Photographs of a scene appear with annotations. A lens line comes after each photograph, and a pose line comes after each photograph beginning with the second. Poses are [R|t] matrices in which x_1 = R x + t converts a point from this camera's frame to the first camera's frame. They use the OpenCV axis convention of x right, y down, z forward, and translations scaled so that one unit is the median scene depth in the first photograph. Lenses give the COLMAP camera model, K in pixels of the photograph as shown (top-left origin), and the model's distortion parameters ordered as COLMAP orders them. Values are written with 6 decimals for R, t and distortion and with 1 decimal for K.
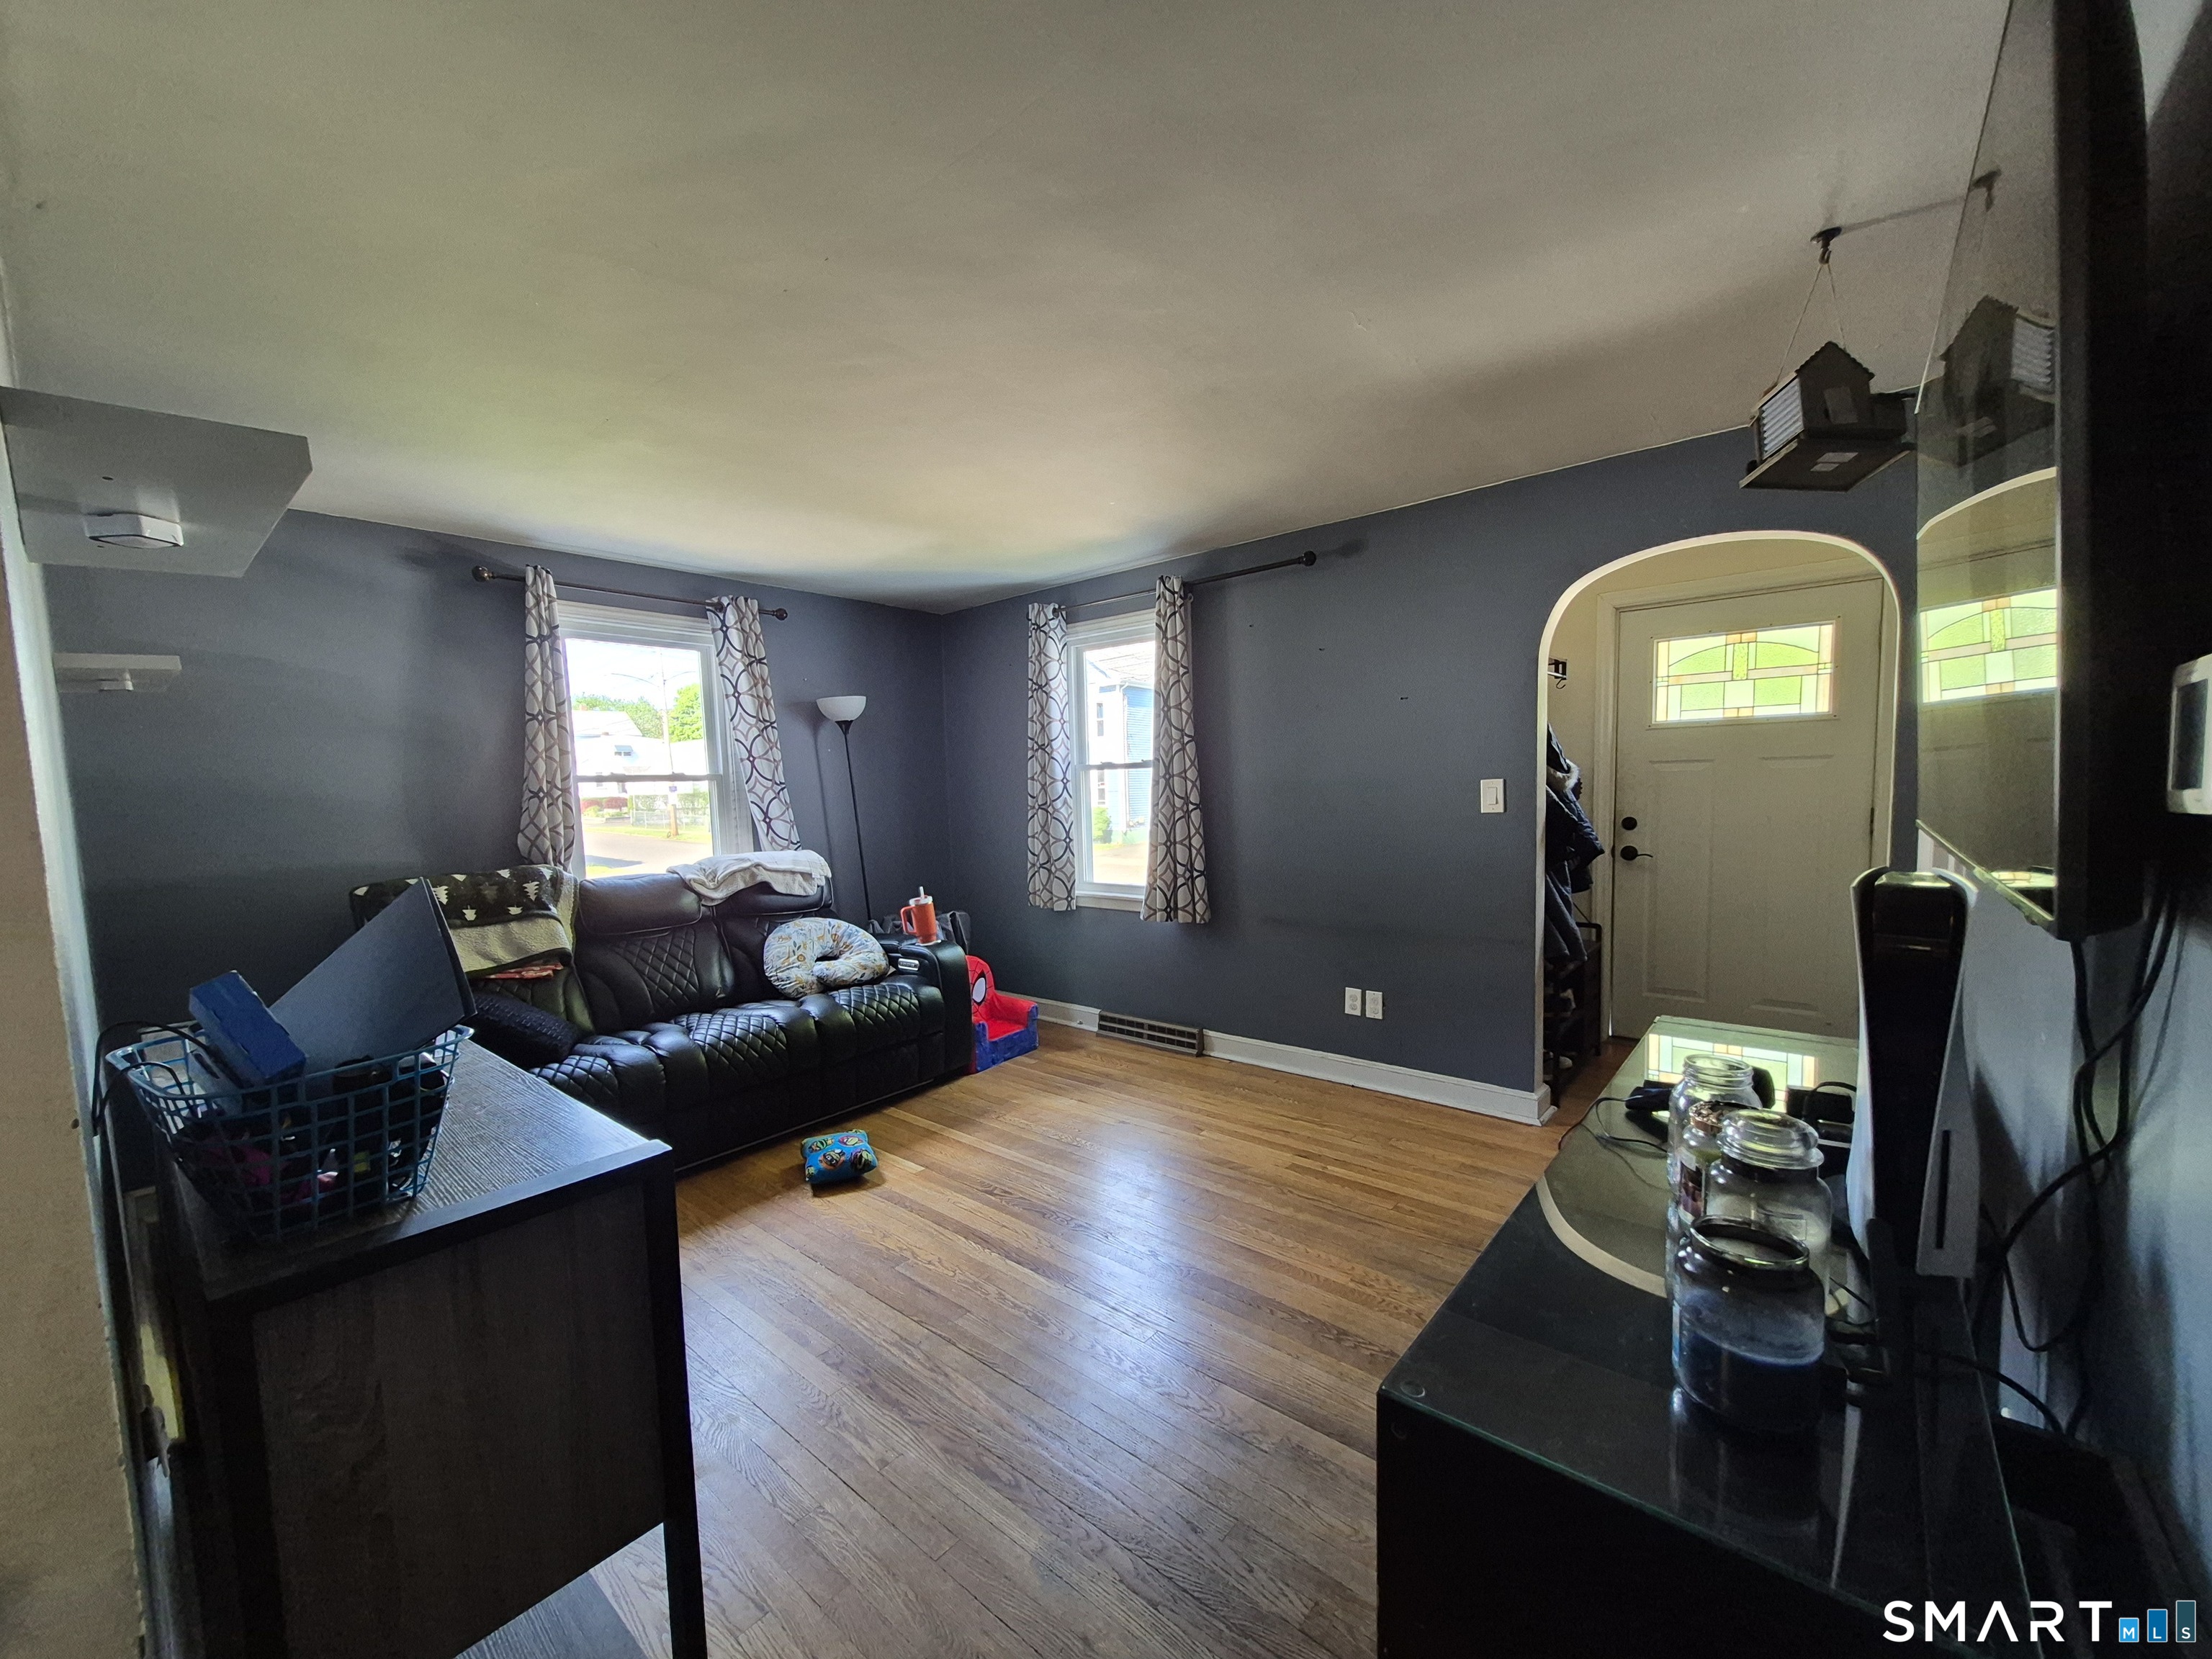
lens RADIAL K [[869.5, 0, 1090.7], [0, 869.5, 838.6], [0, 0, 1]] dist [-0.000660, -0.000088]
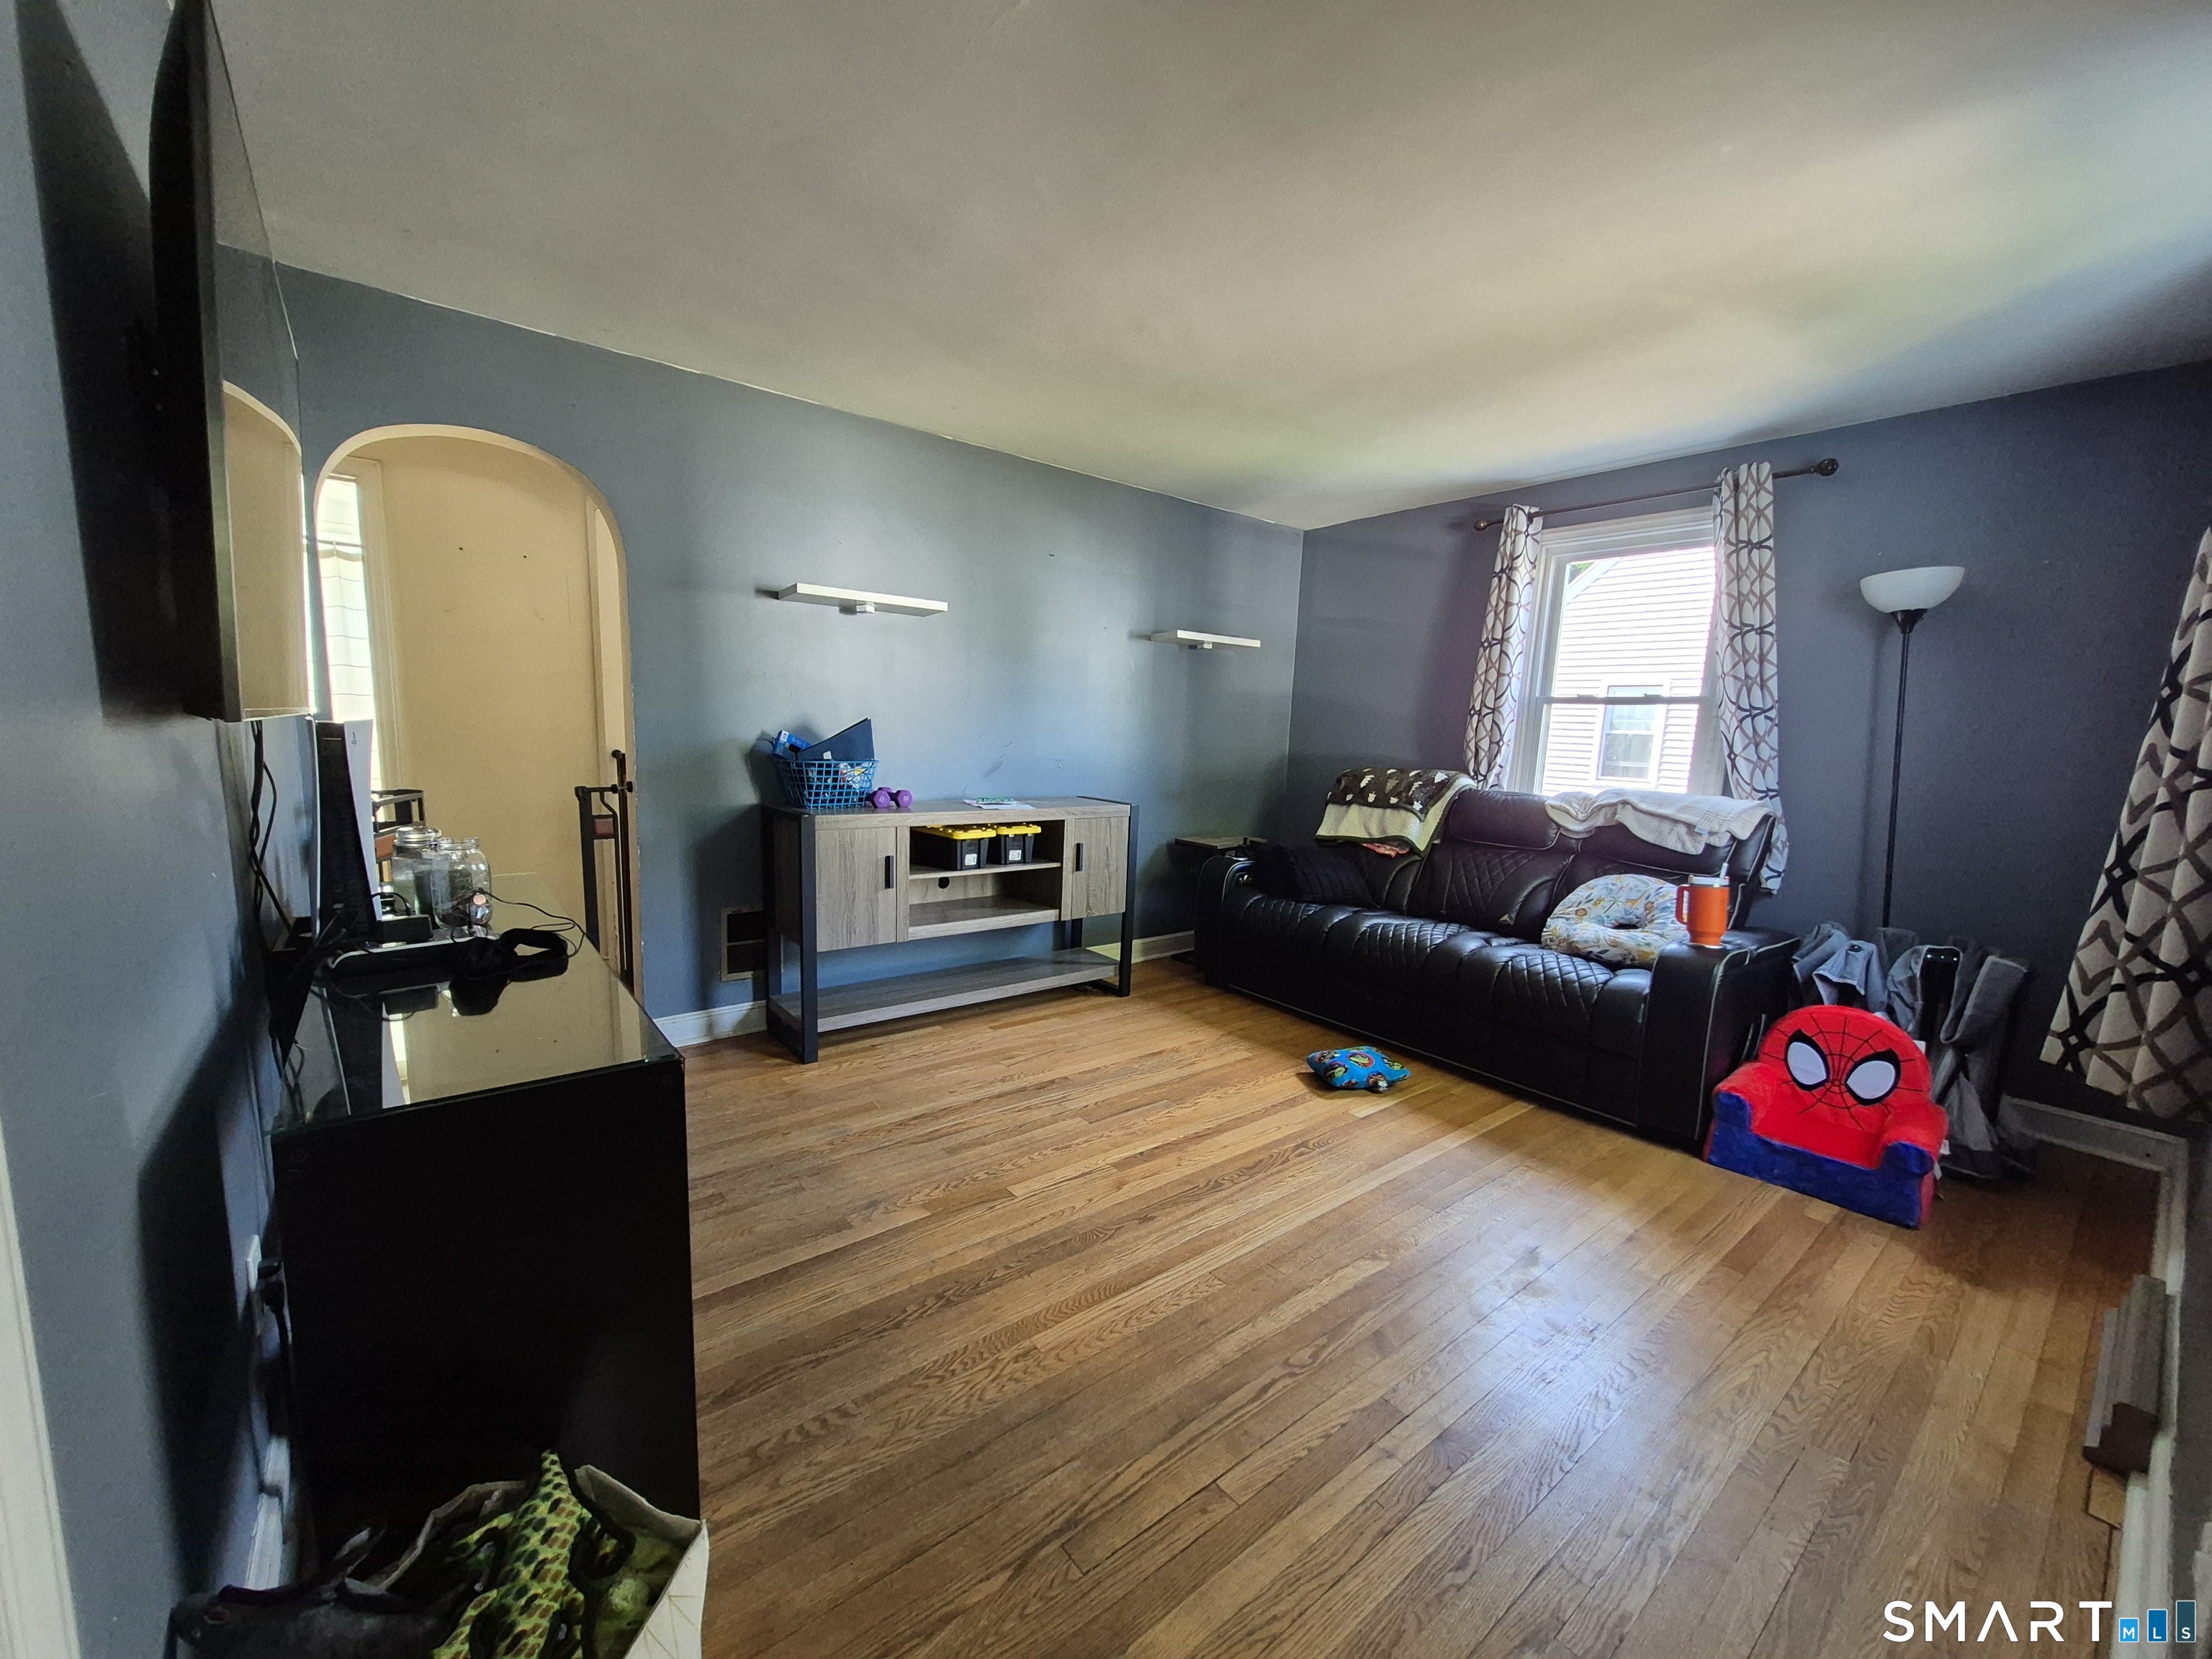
lens RADIAL K [[869.5, 0, 1088.3], [0, 869.5, 842.4], [0, 0, 1]] dist [-0.000660, -0.000088]
pose [[-0.198862, 0.157912, -0.967222, 0.607073], [-0.087887, 0.980083, 0.178082, -0.040788], [0.976079, 0.120420, -0.181022, 0.717741]]
